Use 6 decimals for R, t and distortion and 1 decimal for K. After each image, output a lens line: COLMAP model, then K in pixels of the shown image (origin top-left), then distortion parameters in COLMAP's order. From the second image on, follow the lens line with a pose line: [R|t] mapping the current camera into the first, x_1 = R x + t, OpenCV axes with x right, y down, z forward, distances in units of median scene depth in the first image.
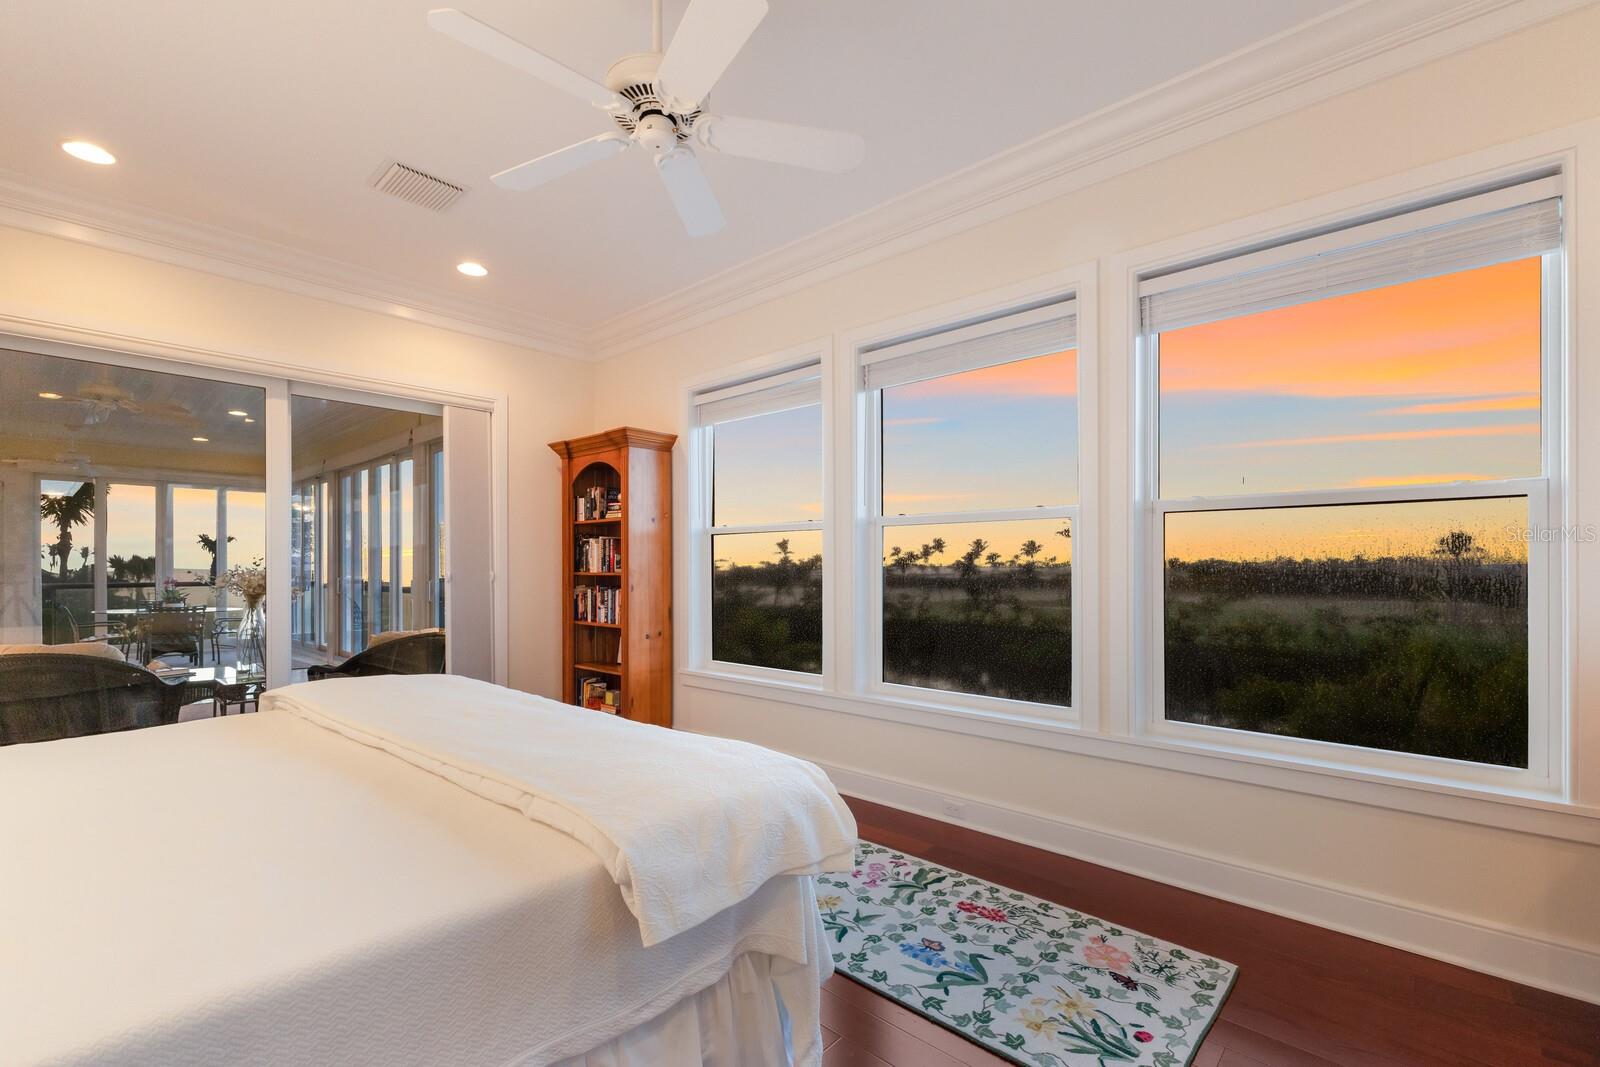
lens RADIAL K [[699.4, 0, 798.9], [0, 699.4, 546.0], [0, 0, 1]] dist [0.002849, -0.000077]
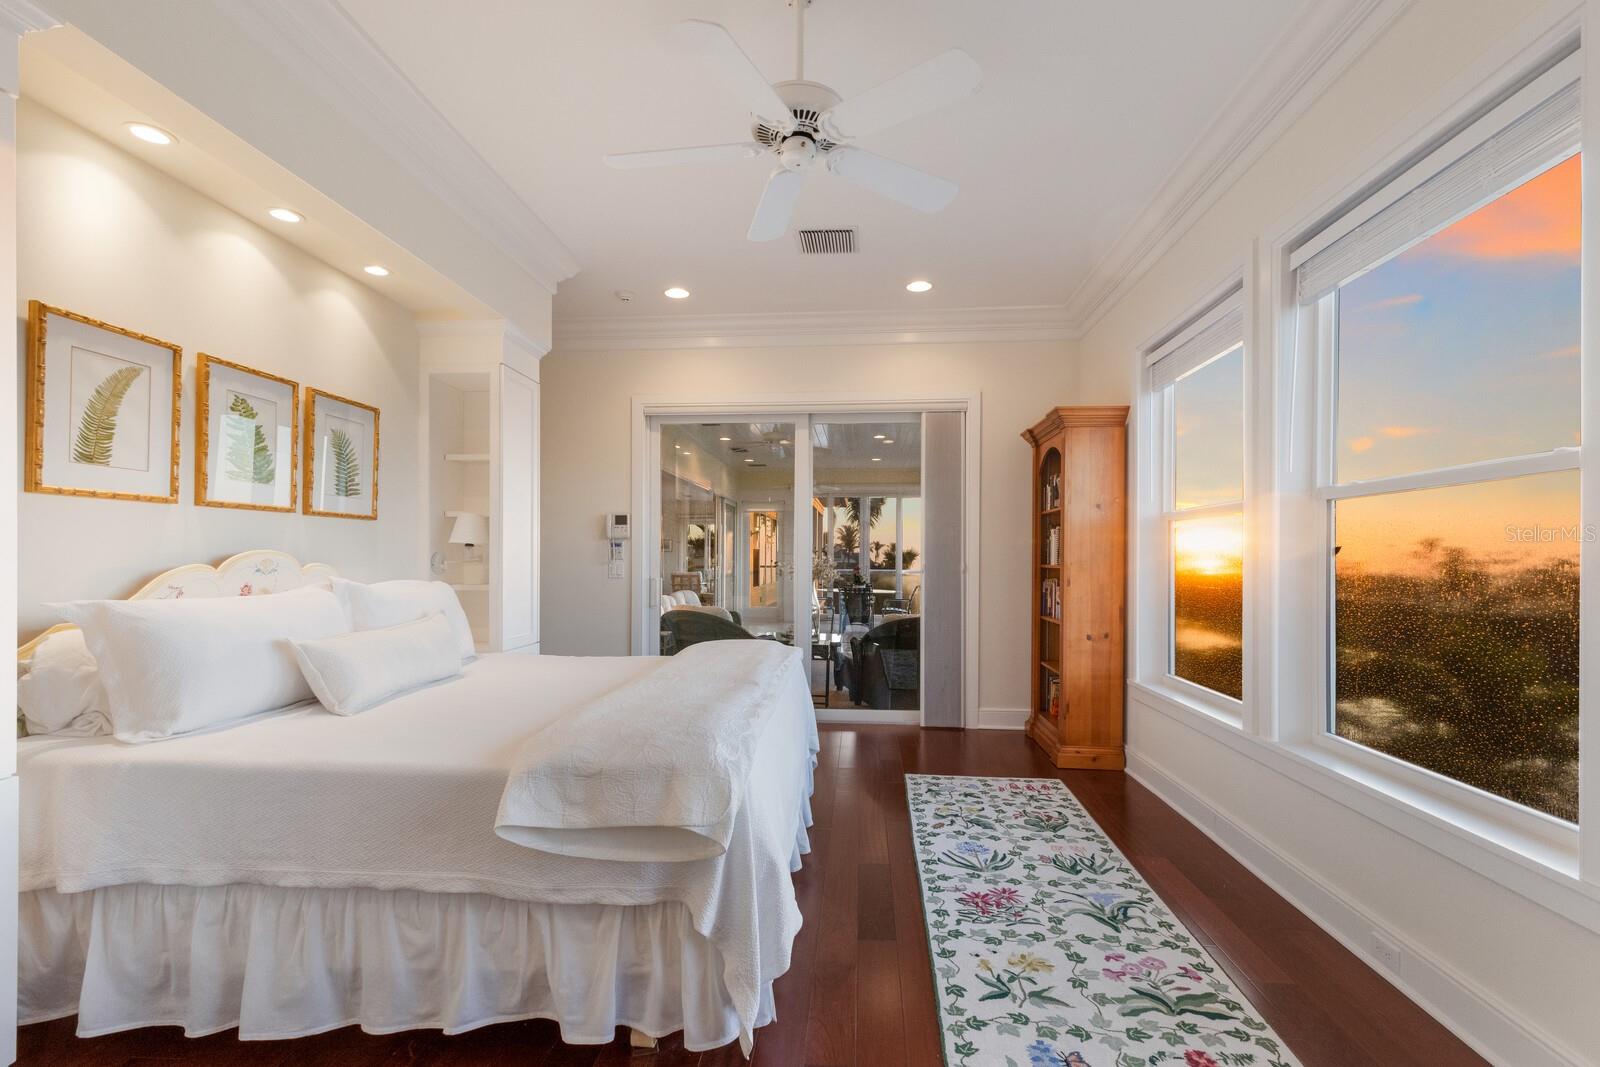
lens RADIAL K [[737.9, 0, 802.0], [0, 737.9, 546.2], [0, 0, 1]] dist [0.014417, -0.000290]
pose [[0.608778, -0.010109, -0.793276, 0.566273], [0.020075, 0.999795, 0.002665, 0.006194], [0.793087, -0.017547, 0.608856, 0.252973]]
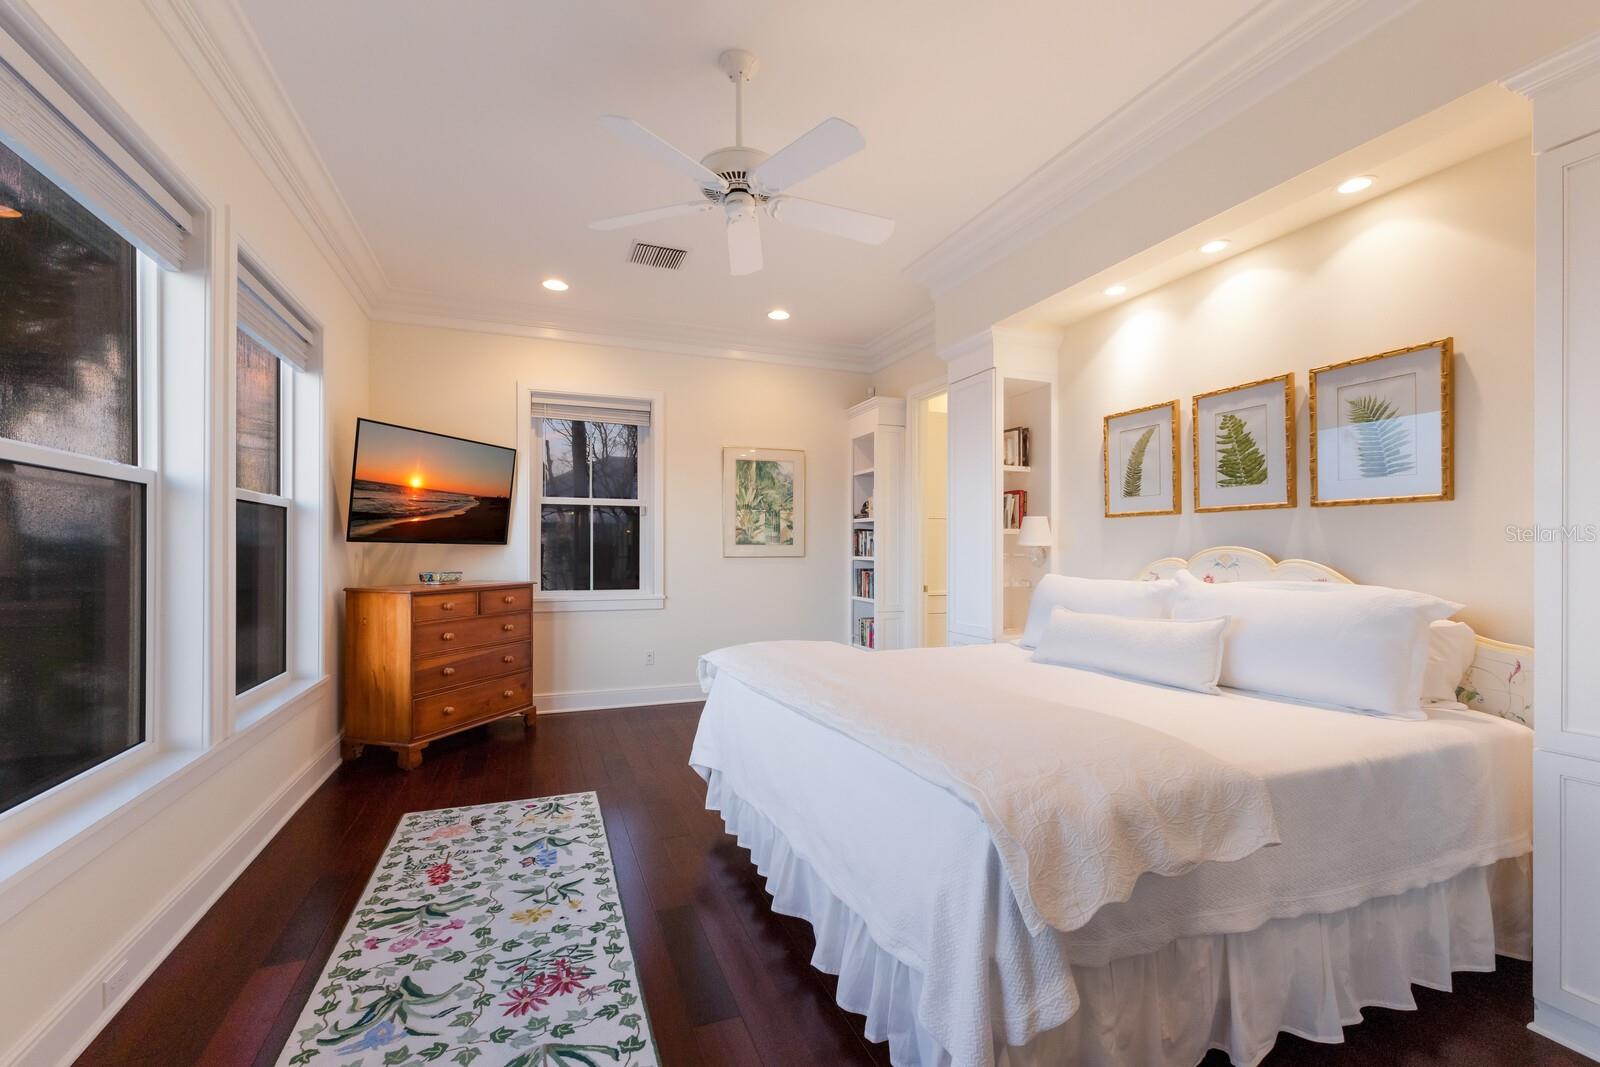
lens RADIAL K [[699.4, 0, 797.6], [0, 699.4, 545.3], [0, 0, 1]] dist [0.002849, -0.000077]
pose [[-0.890989, 0.000166, 0.454025, -0.677469], [-0.016161, 0.999355, -0.032081, 0.045280], [-0.453738, -0.035922, -0.890411, 1.645370]]
